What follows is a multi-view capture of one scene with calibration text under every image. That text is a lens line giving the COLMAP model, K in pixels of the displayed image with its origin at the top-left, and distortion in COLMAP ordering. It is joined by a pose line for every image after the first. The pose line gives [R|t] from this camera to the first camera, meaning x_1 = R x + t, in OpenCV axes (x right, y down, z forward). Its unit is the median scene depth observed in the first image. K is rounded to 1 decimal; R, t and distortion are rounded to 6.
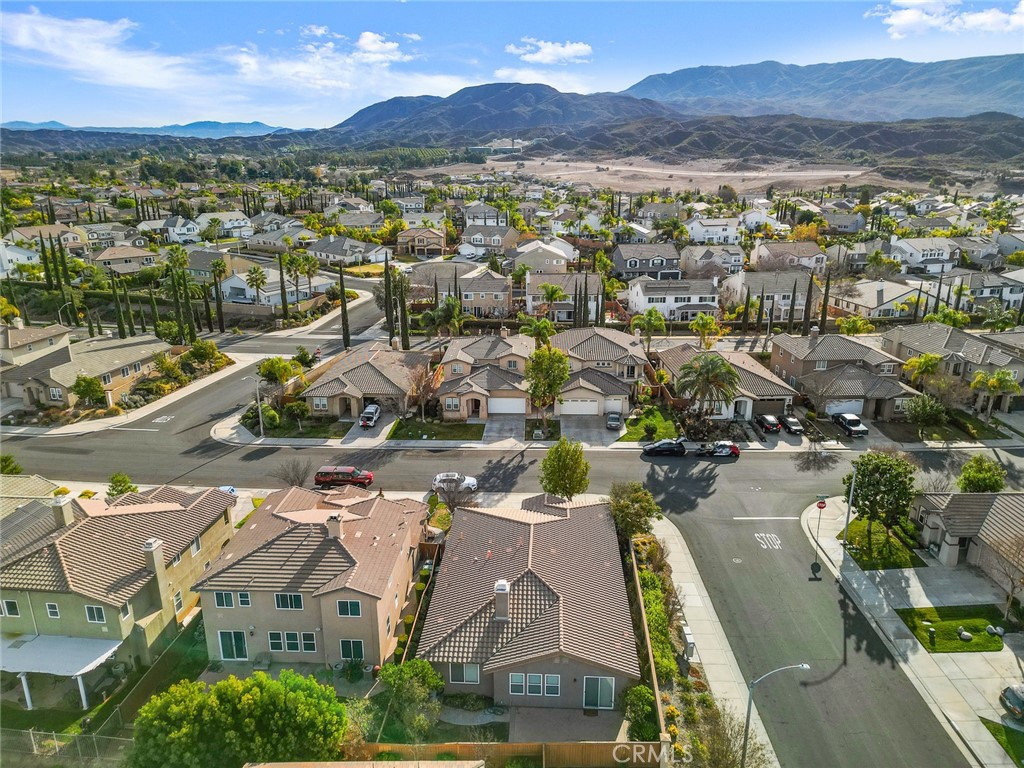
lens RADIAL K [[696.3, 0, 512.0], [0, 696.3, 384.0], [0, 0, 1]] dist [0.076975, -0.072557]
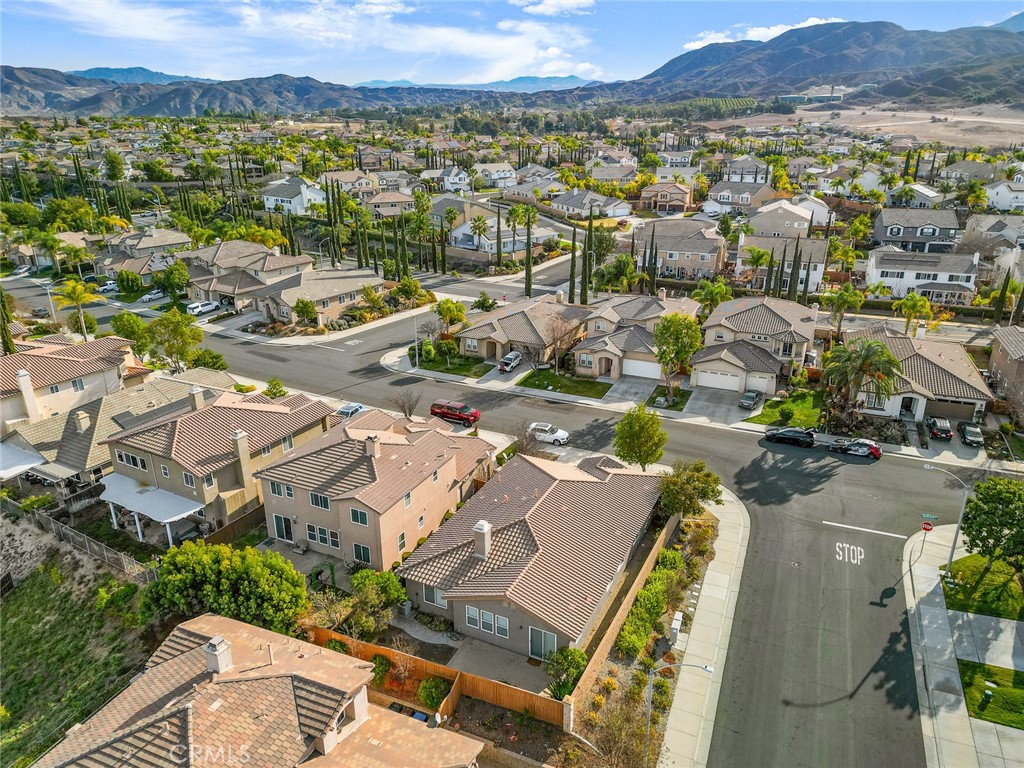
lens RADIAL K [[696.3, 0, 512.0], [0, 696.3, 384.0], [0, 0, 1]] dist [0.076975, -0.072557]
pose [[0.924213, 0.137094, -0.356421, 0.178803], [-0.115387, 0.989965, 0.081577, -0.006673], [0.364028, -0.034268, 0.930757, 0.022618]]
